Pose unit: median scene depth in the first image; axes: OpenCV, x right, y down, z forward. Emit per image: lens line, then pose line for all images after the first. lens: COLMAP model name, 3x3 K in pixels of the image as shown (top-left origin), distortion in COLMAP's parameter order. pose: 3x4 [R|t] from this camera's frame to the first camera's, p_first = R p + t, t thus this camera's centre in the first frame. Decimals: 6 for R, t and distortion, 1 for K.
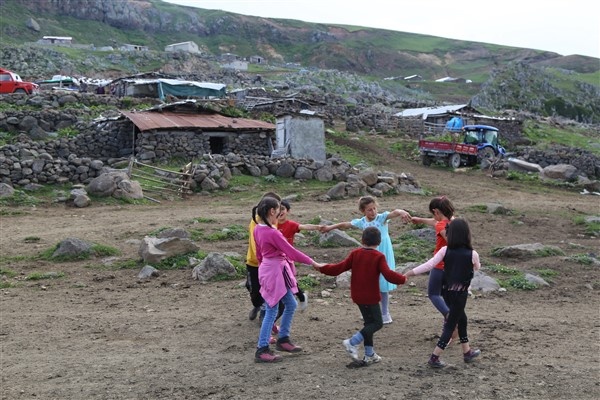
lens RADIAL K [[1178.4, 0, 311.1], [0, 1178.4, 201.0], [0, 0, 1]] dist [0.425800, 0.087374]
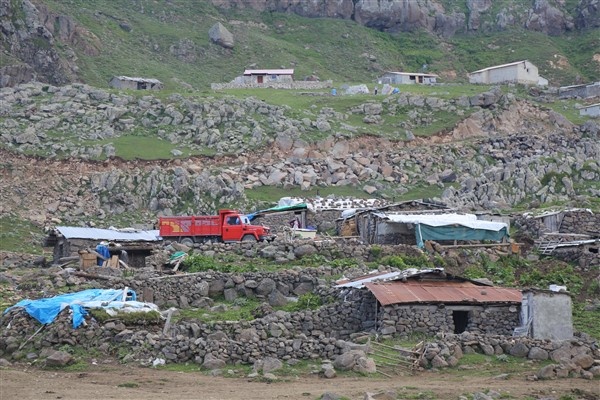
lens RADIAL K [[883.4, 0, 300.0], [0, 883.4, 200.0], [0, 0, 1]] dist [0.147512, 0.070193]
pose [[0.975062, -0.020340, -0.221000, -0.046444], [-0.022738, 0.981396, -0.190644, -0.001985], [0.220766, 0.190914, 0.956459, 0.268353]]
